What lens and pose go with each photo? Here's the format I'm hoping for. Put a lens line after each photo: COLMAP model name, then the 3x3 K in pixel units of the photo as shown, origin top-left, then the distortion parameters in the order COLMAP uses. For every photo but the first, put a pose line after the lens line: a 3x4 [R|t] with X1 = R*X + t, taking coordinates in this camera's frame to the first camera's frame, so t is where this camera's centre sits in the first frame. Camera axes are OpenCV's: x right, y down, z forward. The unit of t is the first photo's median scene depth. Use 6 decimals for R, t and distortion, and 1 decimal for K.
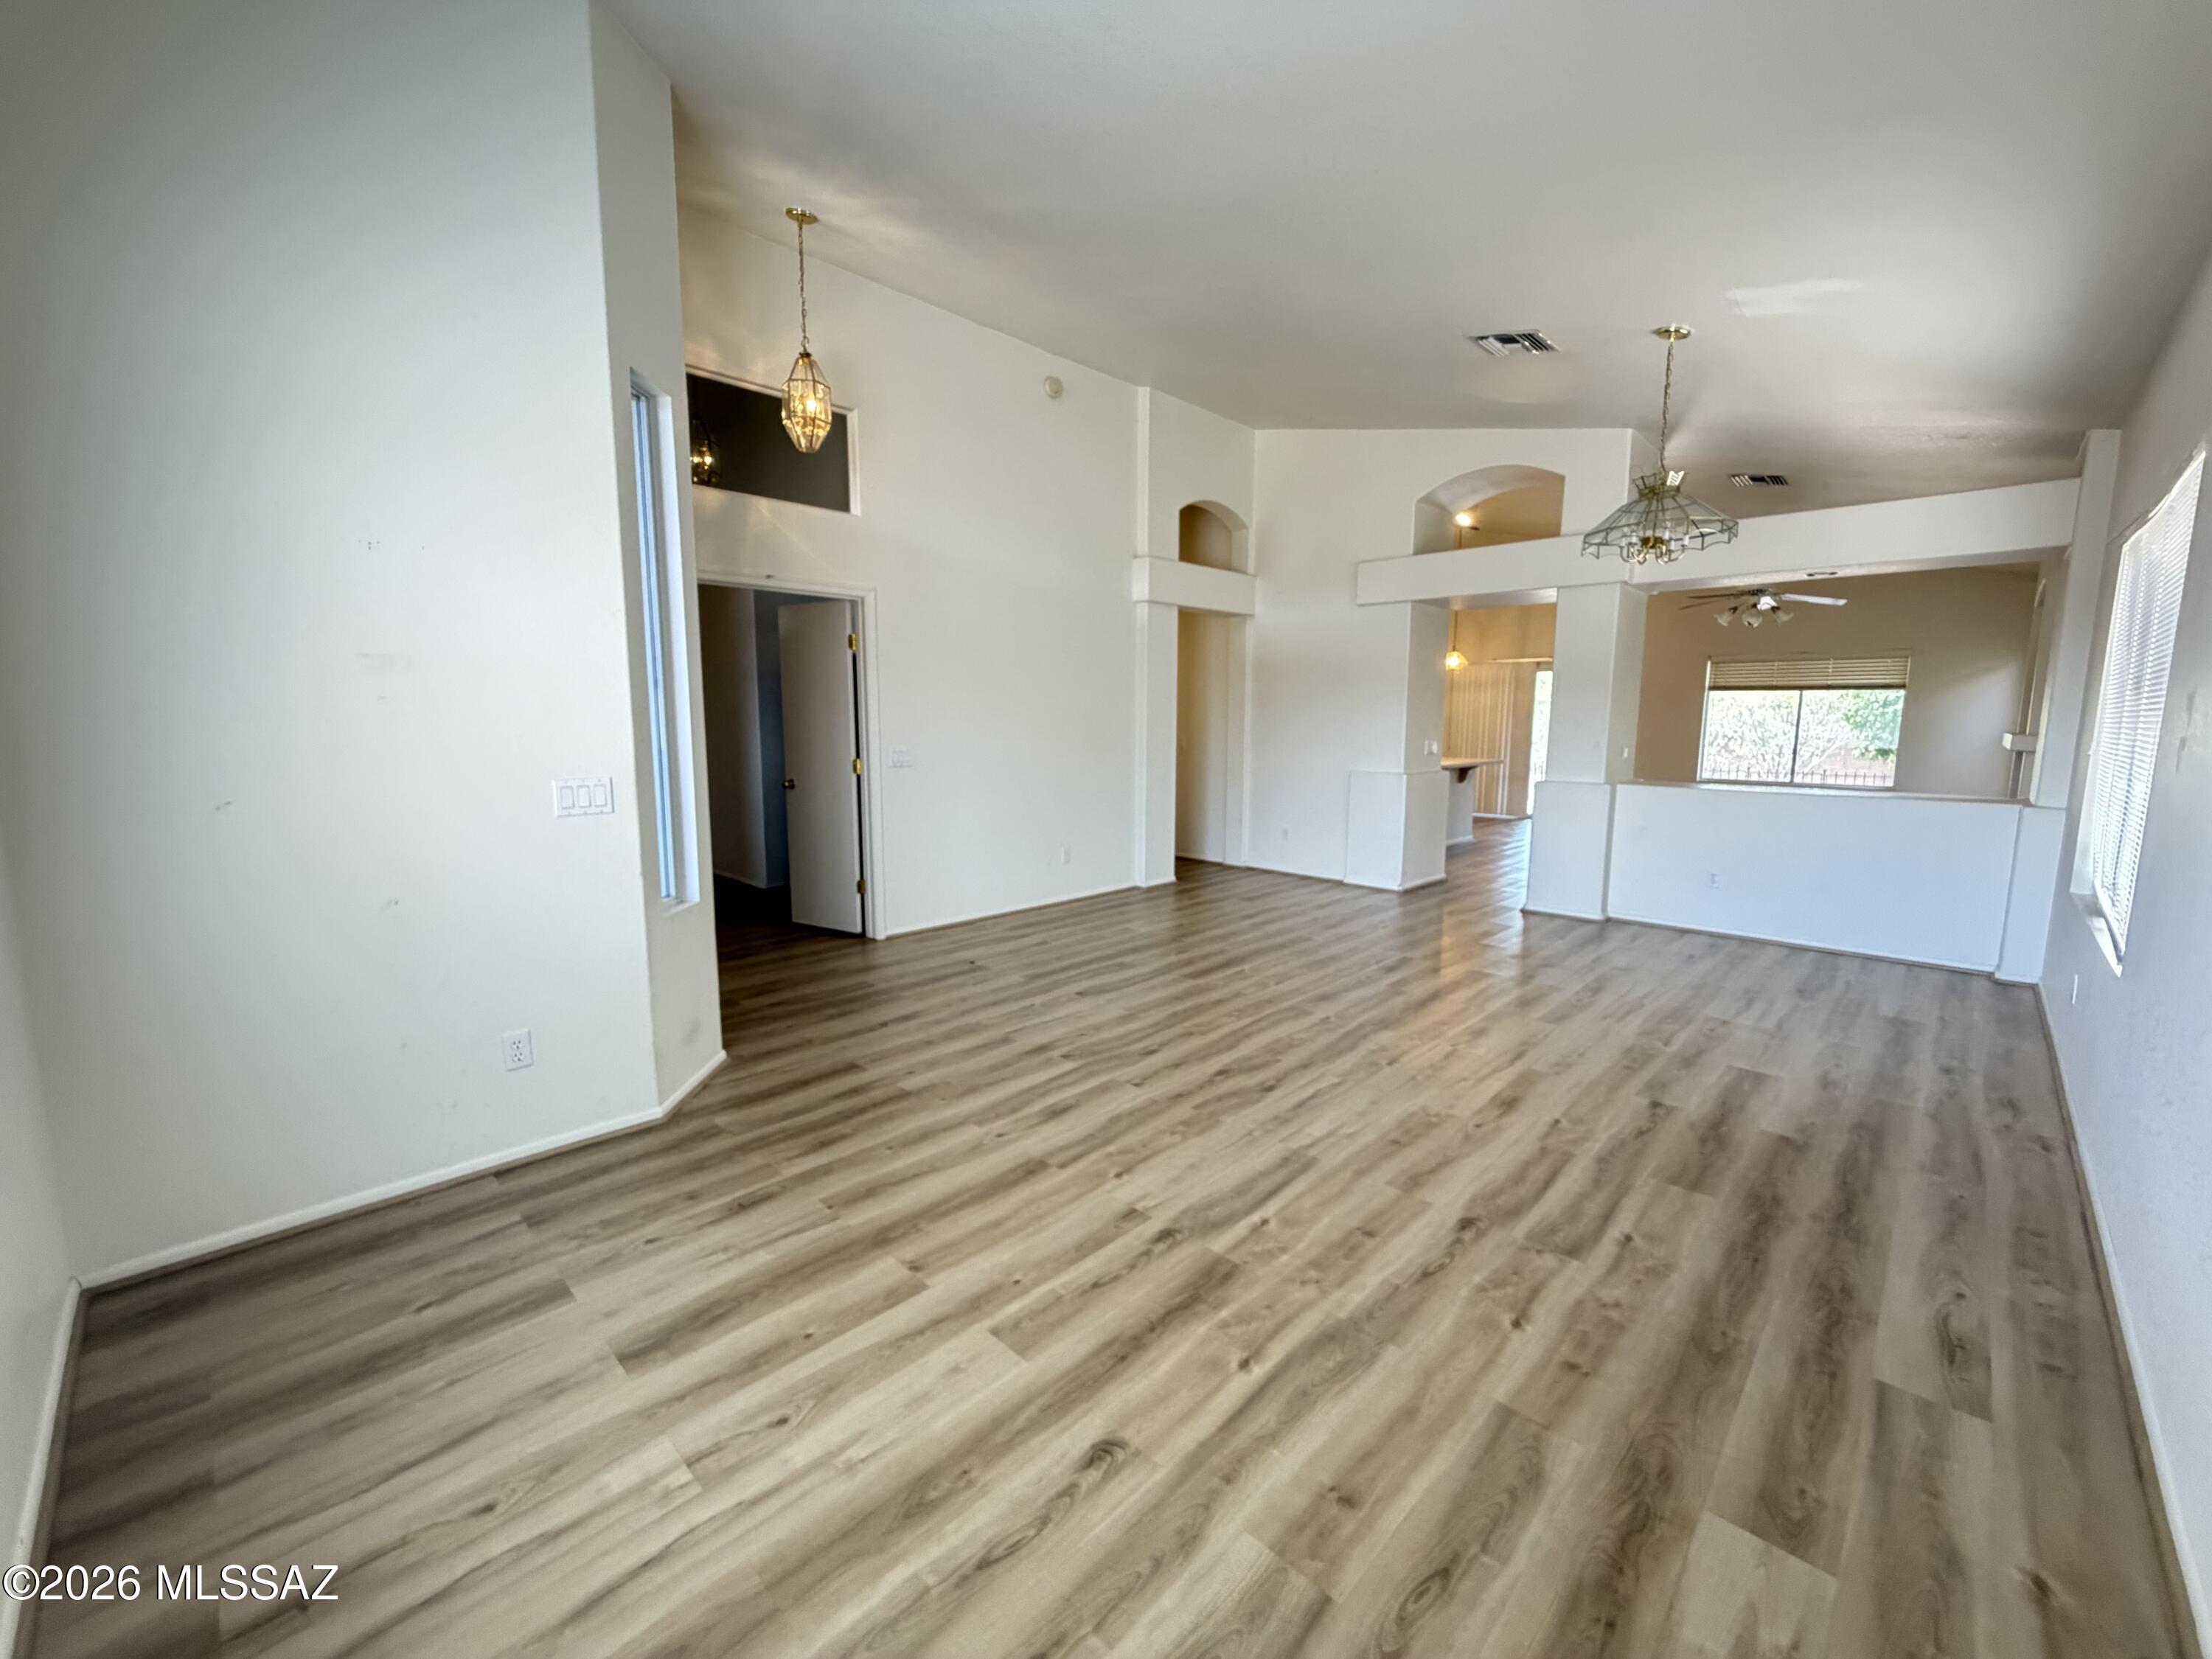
lens RADIAL K [[889.5, 0, 1097.7], [0, 889.5, 829.5], [0, 0, 1]] dist [-0.001651, -0.000279]
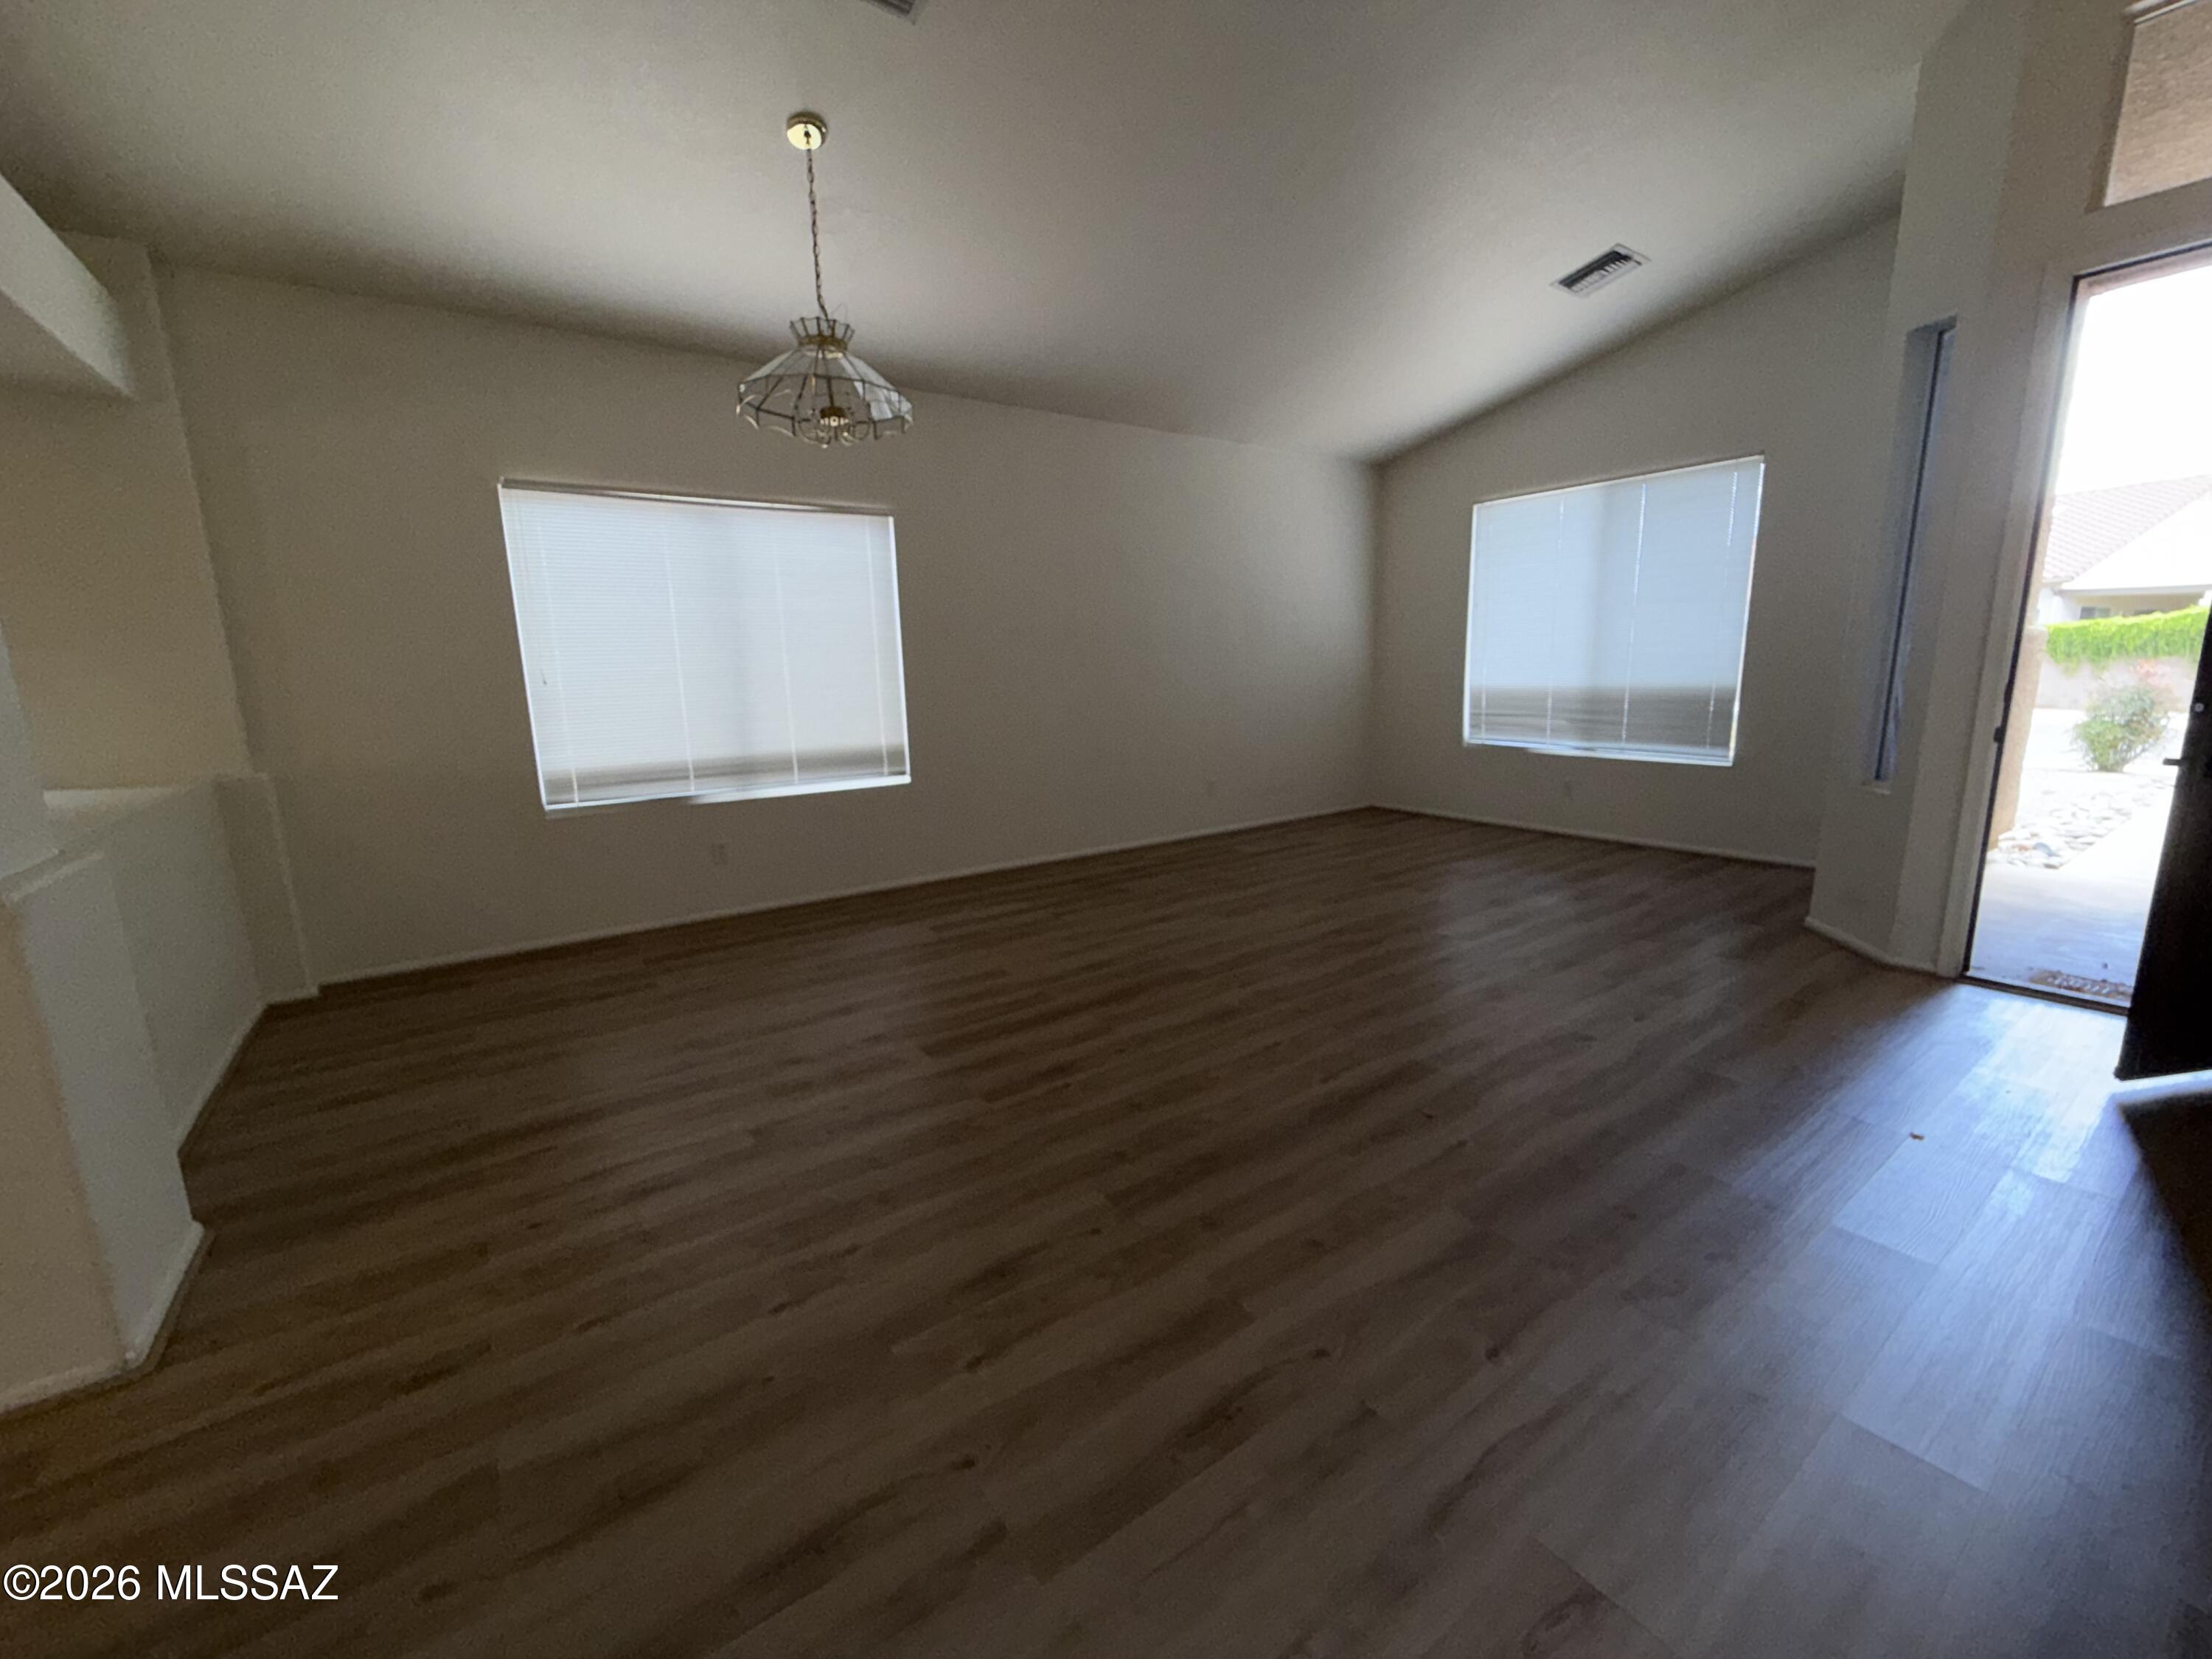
lens RADIAL K [[889.5, 0, 1097.7], [0, 889.5, 829.5], [0, 0, 1]] dist [-0.001651, -0.000279]
pose [[-0.983373, -0.017134, 0.180786, 0.243579], [0.039662, 0.951239, 0.305893, -0.199838], [-0.177211, 0.307977, -0.934744, 1.779819]]
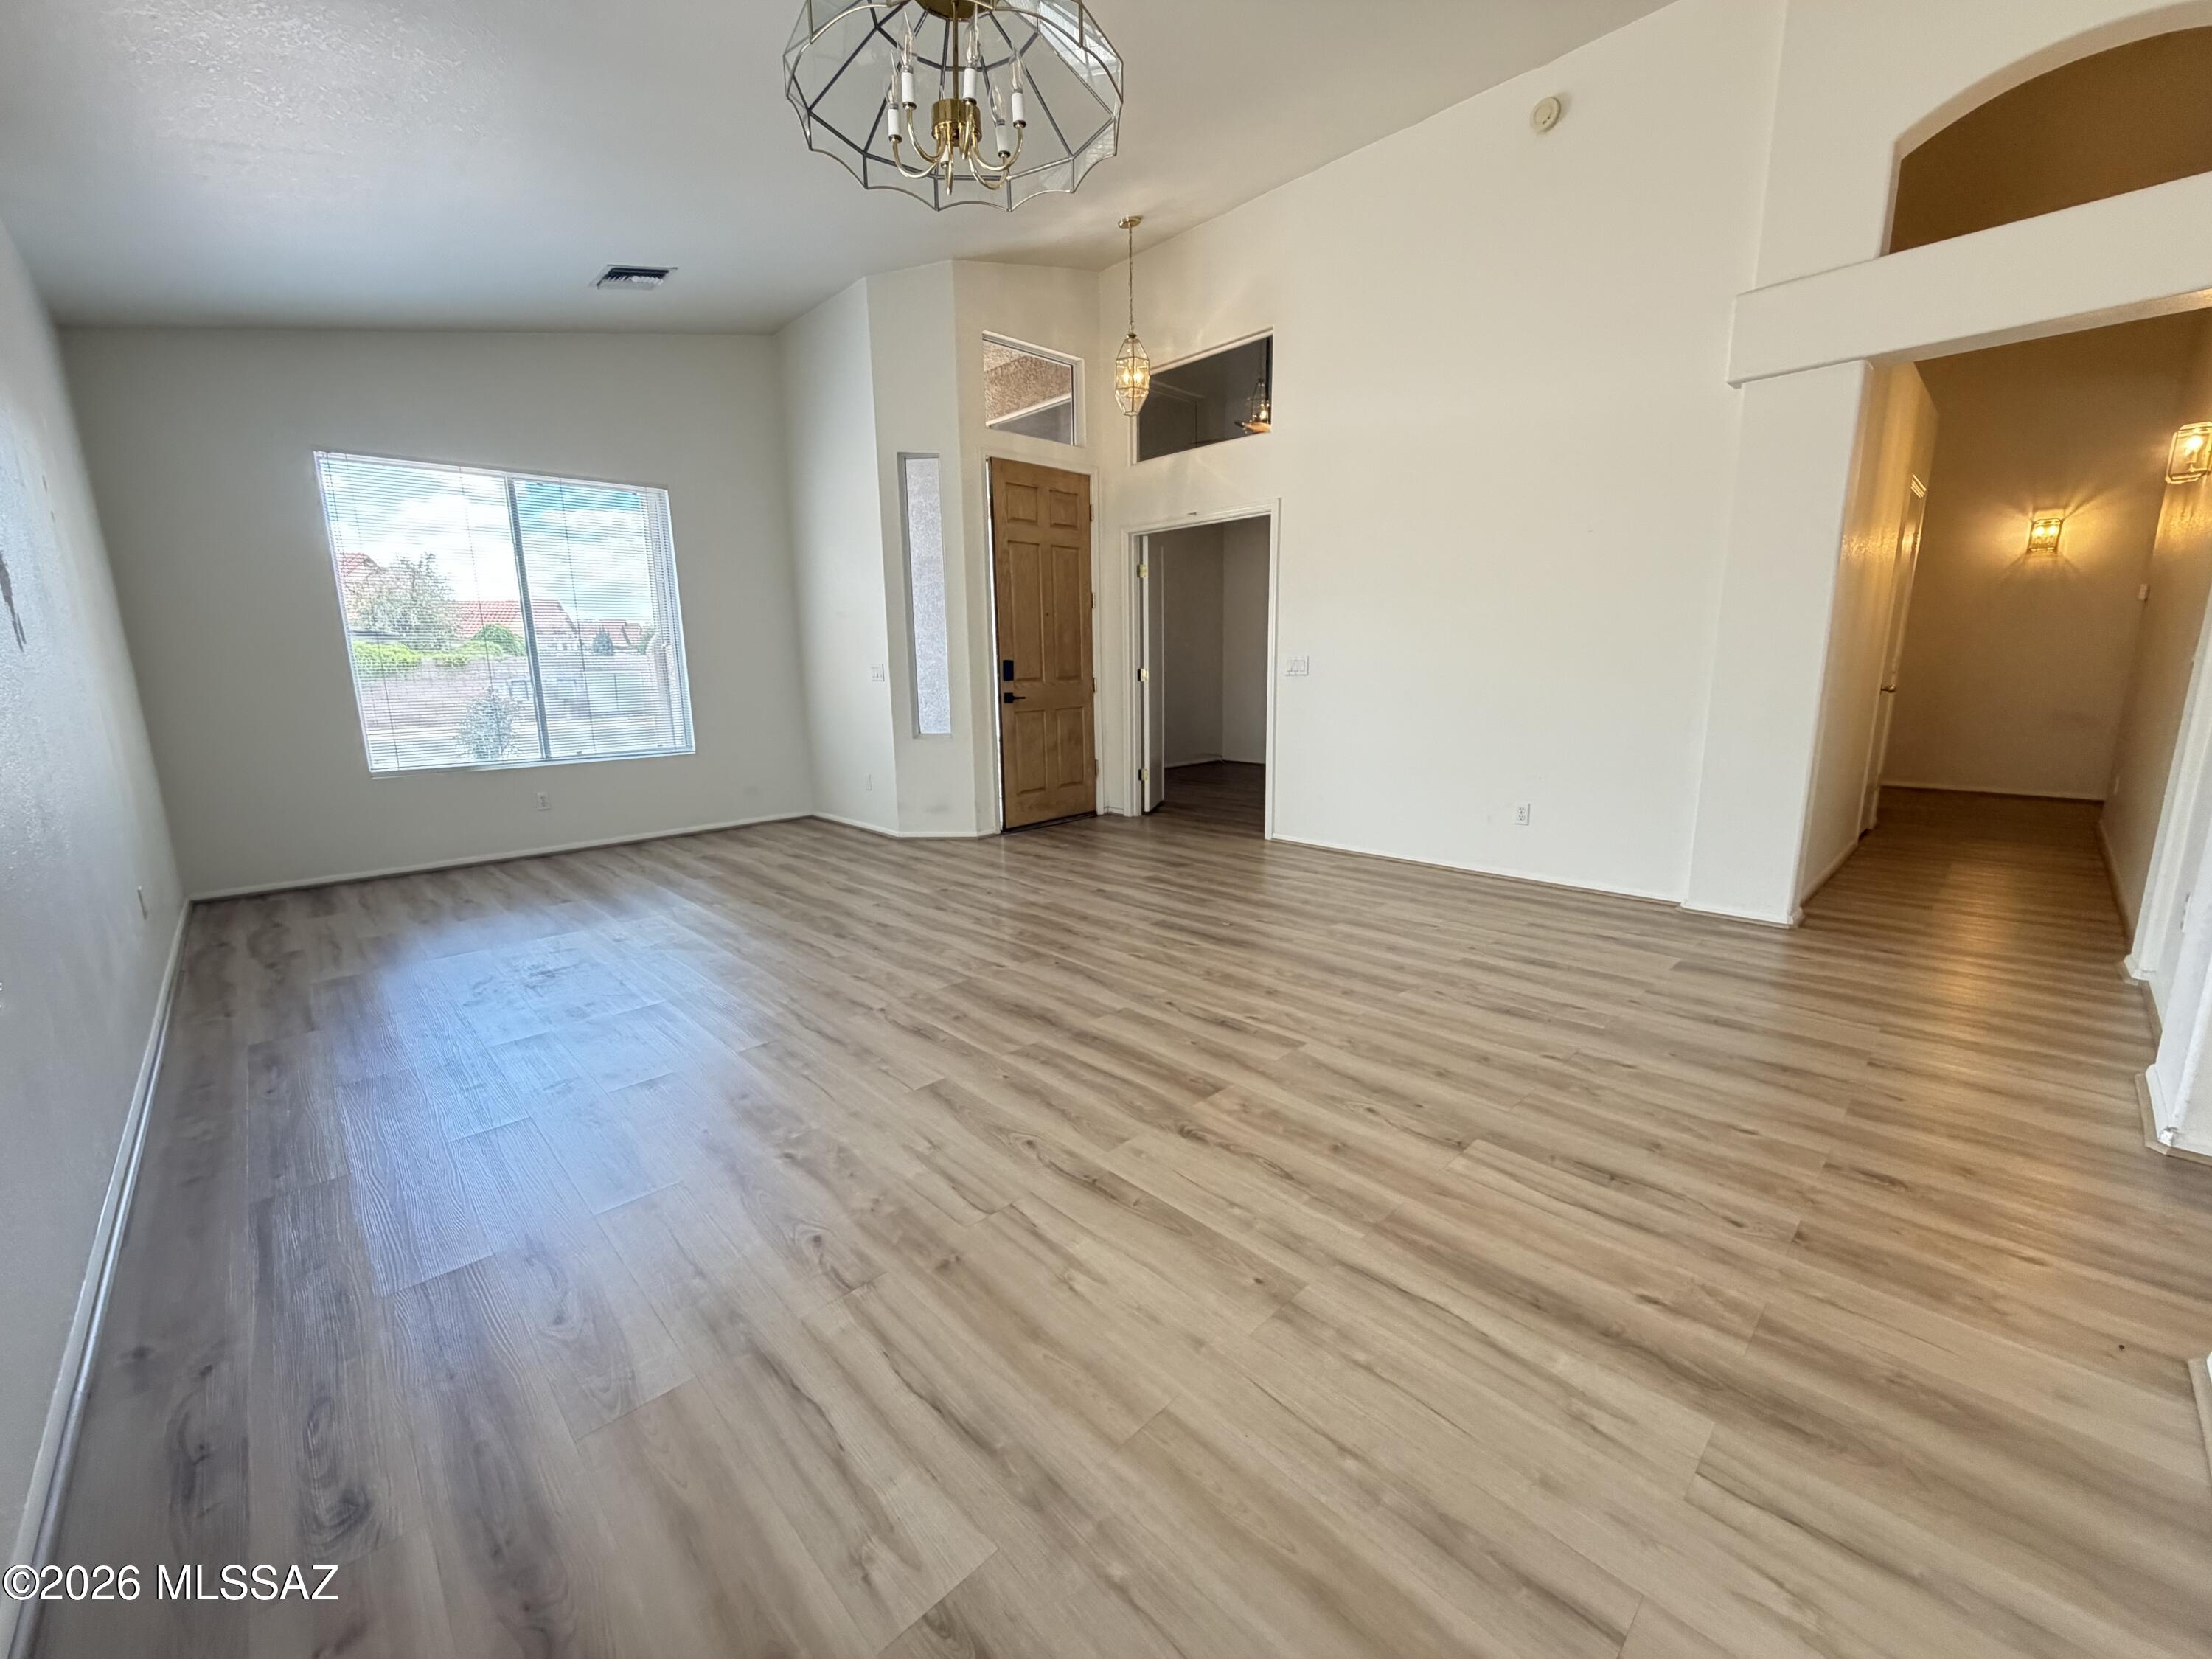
lens RADIAL K [[889.5, 0, 1097.7], [0, 889.5, 829.5], [0, 0, 1]] dist [-0.001651, -0.000279]
pose [[-0.040889, 0.185551, -0.981784, 1.070005], [-0.108583, 0.975961, 0.188972, -0.088180], [0.993246, 0.114332, -0.019758, 1.094427]]
